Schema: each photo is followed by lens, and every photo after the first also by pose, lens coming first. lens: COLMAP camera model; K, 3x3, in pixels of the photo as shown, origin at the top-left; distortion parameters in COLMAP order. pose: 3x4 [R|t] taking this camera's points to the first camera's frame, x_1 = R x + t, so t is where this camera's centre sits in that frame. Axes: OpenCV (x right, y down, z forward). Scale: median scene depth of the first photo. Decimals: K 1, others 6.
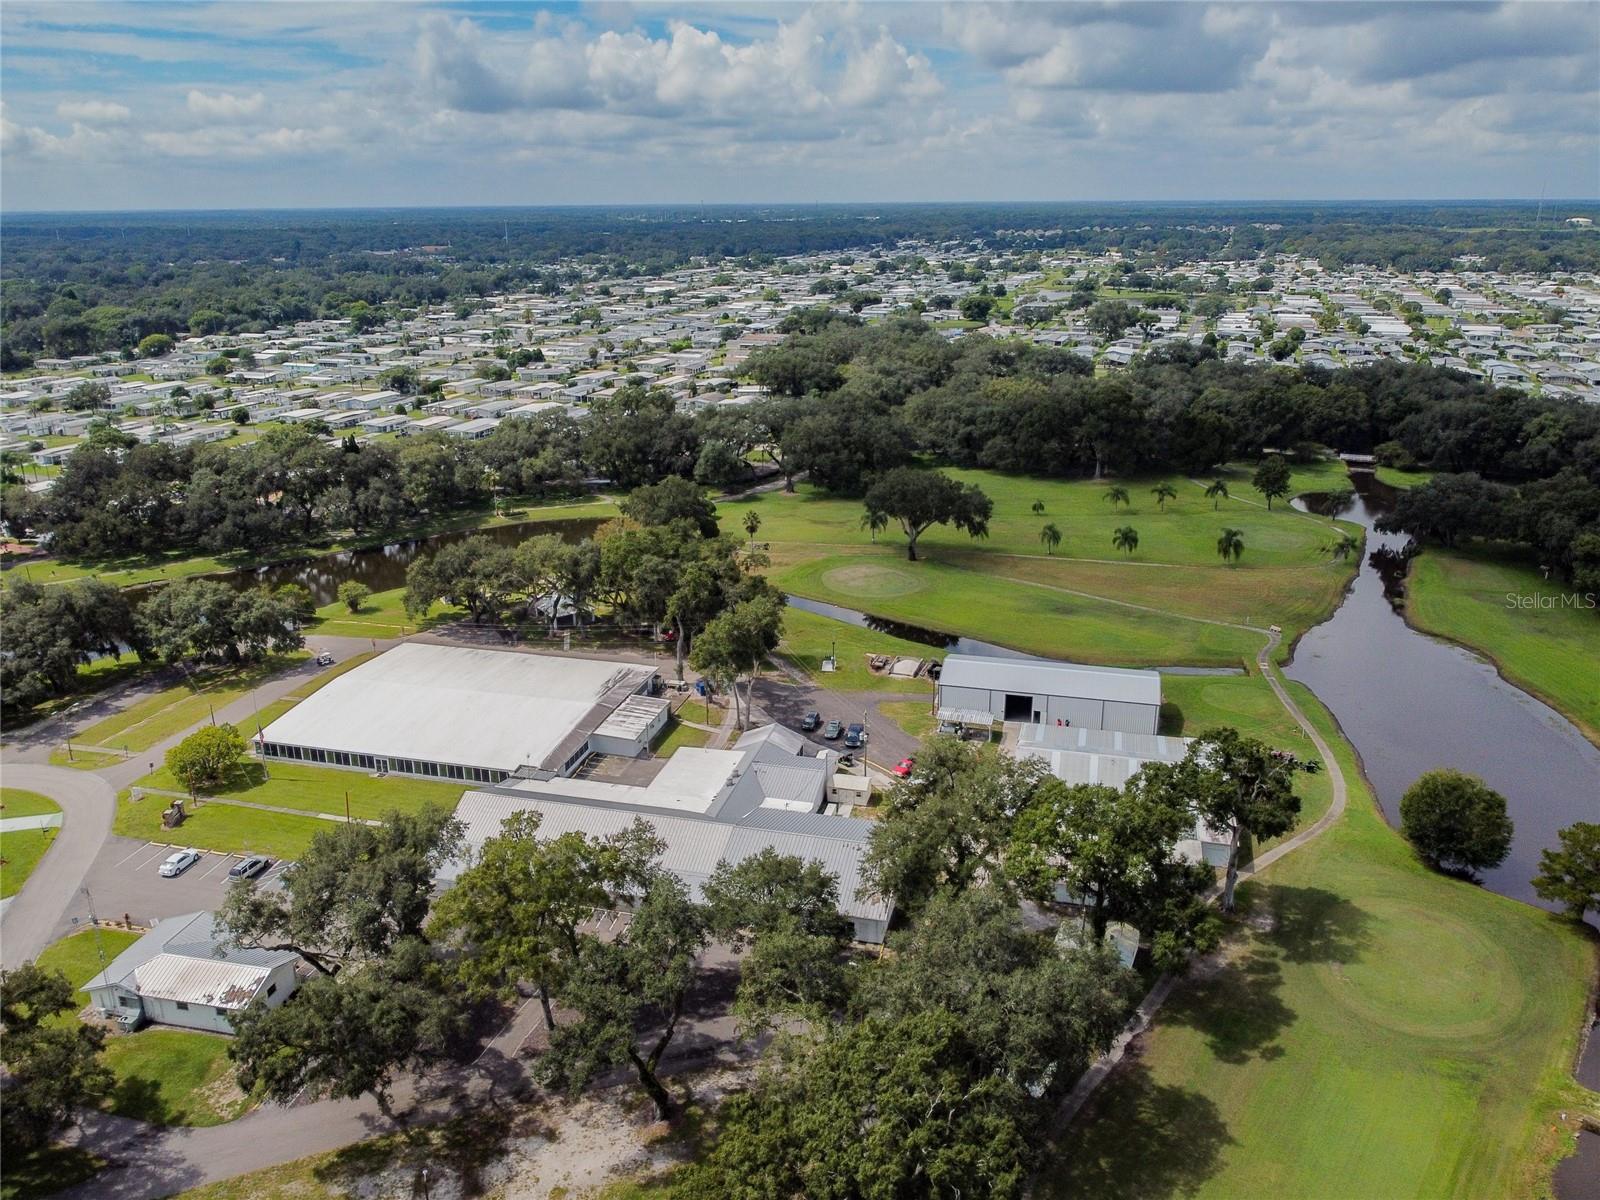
lens RADIAL K [[1202.1, 0, 800.0], [0, 1202.1, 600.0], [0, 0, 1]] dist [-0.004271, -0.003389]
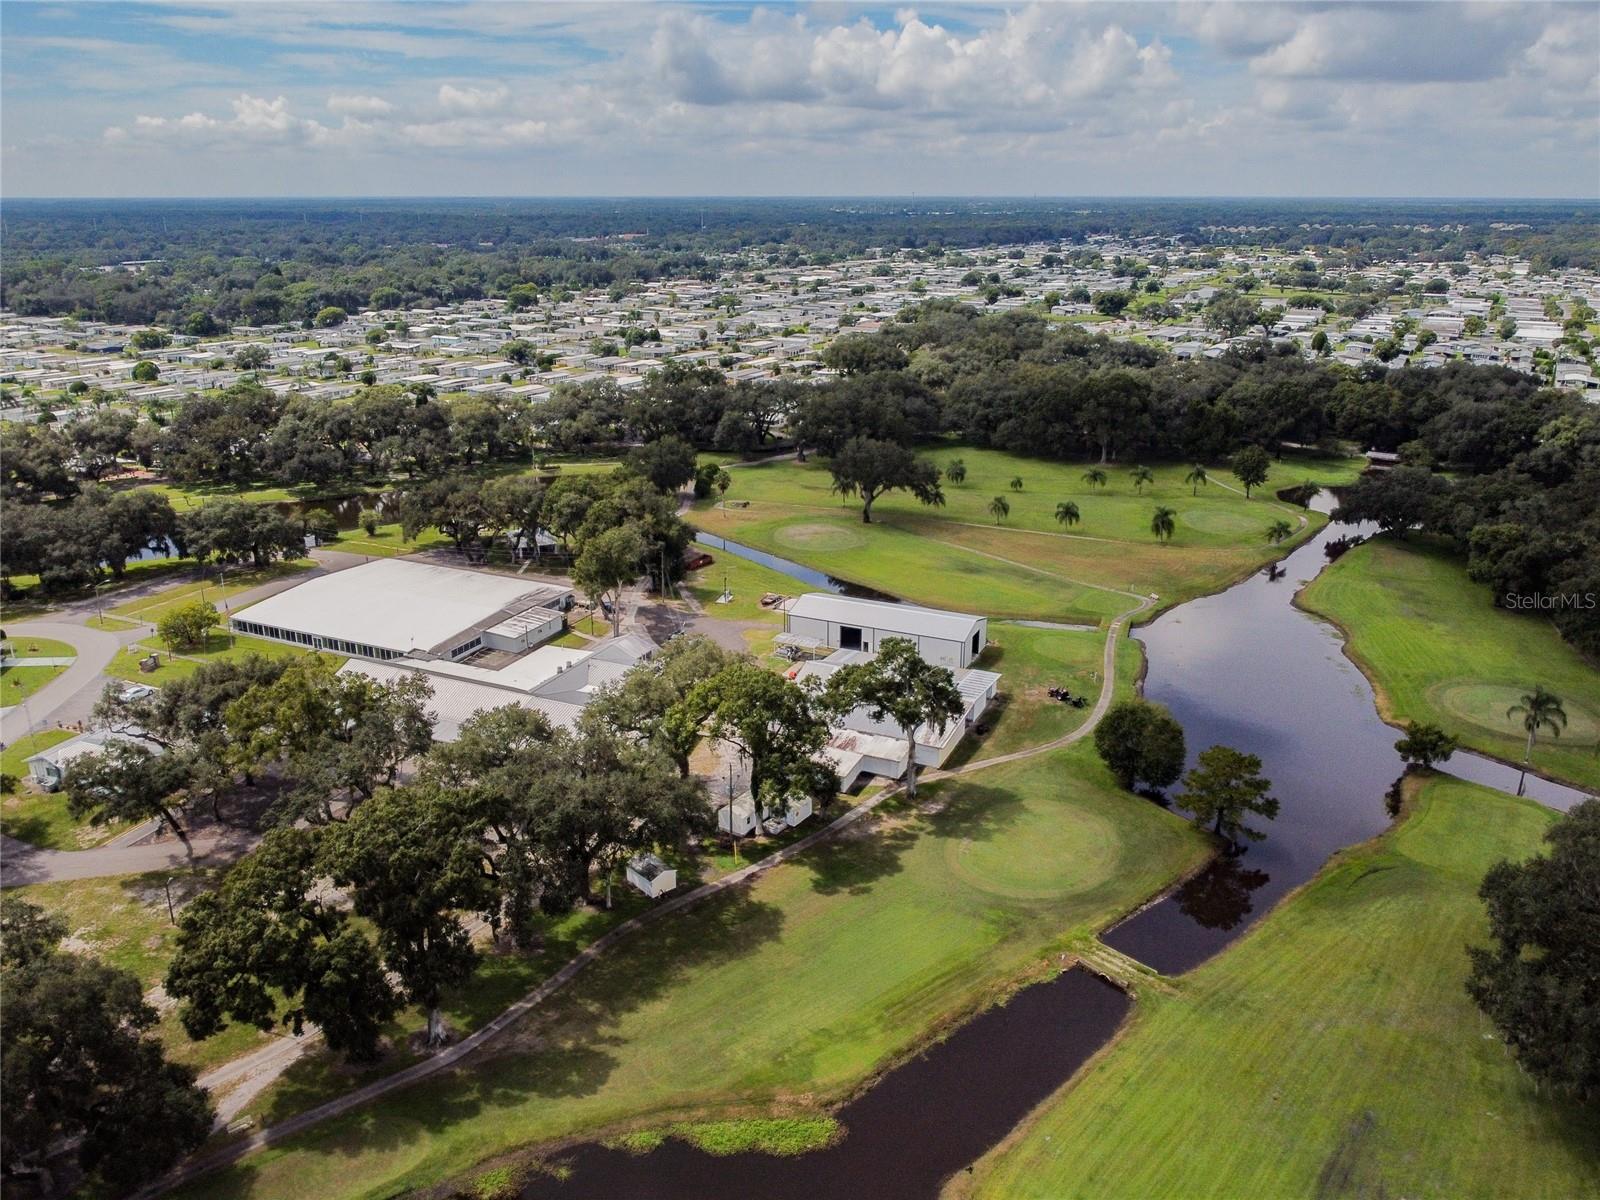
lens RADIAL K [[1202.1, 0, 800.0], [0, 1202.1, 600.0], [0, 0, 1]] dist [-0.004271, -0.003389]
pose [[0.984612, 0.063876, -0.162660, 0.158411], [-0.062906, 0.997958, 0.011112, 0.021532], [0.163038, -0.000709, 0.986620, -0.069922]]
